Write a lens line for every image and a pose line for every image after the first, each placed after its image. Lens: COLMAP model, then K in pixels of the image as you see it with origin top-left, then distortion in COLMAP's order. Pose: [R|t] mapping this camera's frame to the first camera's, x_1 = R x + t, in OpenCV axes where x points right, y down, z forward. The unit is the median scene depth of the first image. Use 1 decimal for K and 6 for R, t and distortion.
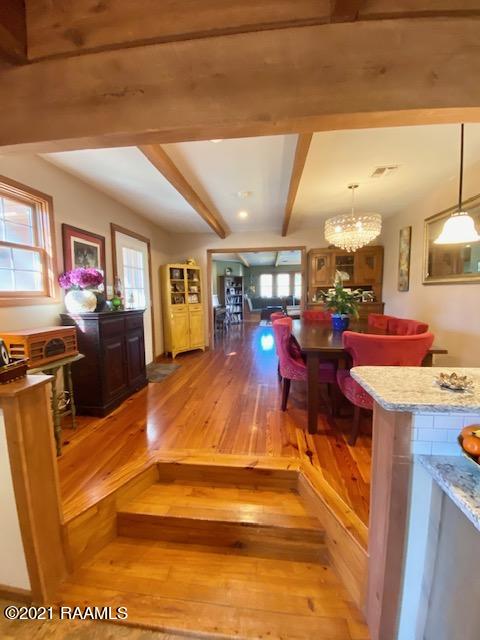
lens RADIAL K [[259.3, 0, 240.7], [0, 259.3, 319.8], [0, 0, 1]] dist [0.001511, 0.000115]
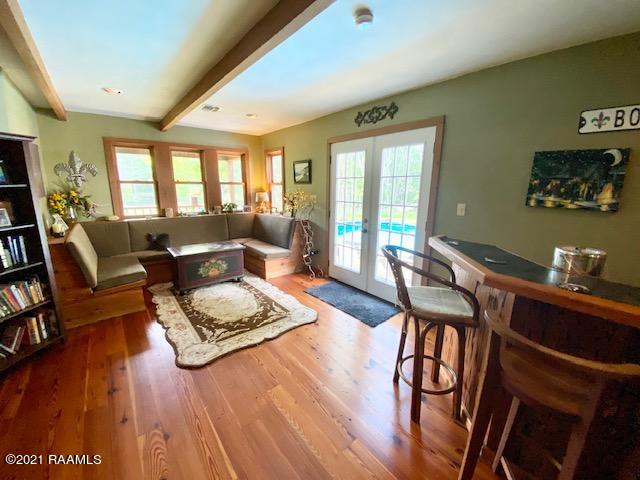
lens RADIAL K [[259.3, 0, 320.9], [0, 259.3, 239.0], [0, 0, 1]] dist [0.001511, 0.000115]
pose [[0.683985, -0.125528, 0.718615, 0.011787], [0.060853, 0.991469, 0.115270, -0.093366], [-0.726954, -0.035113, 0.685788, 0.631496]]
